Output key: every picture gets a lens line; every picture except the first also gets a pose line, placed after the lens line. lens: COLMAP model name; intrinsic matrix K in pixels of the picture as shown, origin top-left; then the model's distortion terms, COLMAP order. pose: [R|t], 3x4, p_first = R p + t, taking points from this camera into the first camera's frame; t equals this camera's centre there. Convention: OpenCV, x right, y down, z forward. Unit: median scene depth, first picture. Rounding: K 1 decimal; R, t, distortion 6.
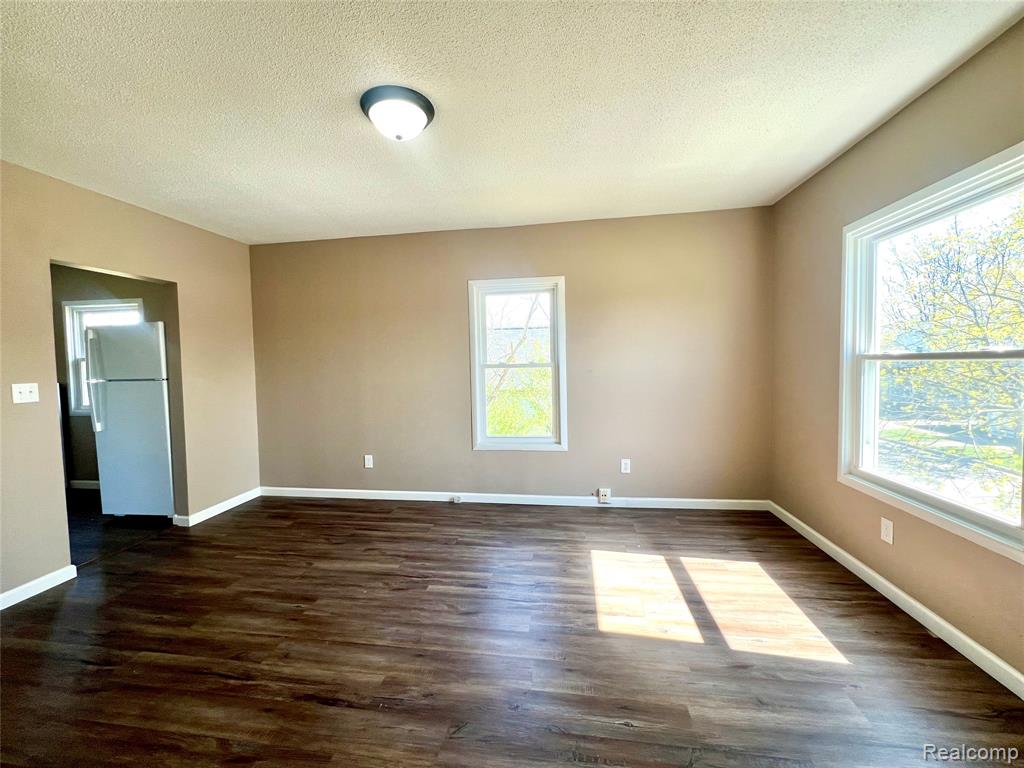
lens RADIAL K [[407.8, 0, 512.9], [0, 407.8, 382.1], [0, 0, 1]] dist [0.000170, -0.000062]
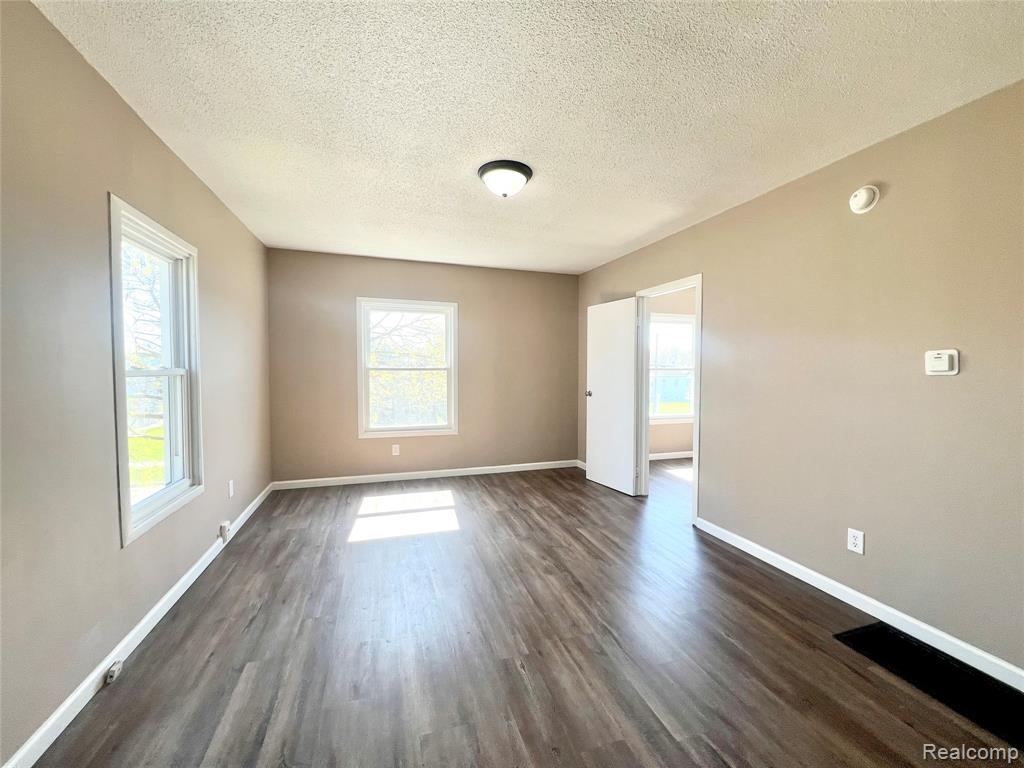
lens RADIAL K [[407.8, 0, 513.1], [0, 407.8, 383.6], [0, 0, 1]] dist [0.000170, -0.000062]
pose [[-0.450464, -0.014260, 0.892681, -1.364734], [0.043603, 0.998328, 0.037950, -0.041264], [-0.891729, 0.056019, -0.449089, 1.497347]]
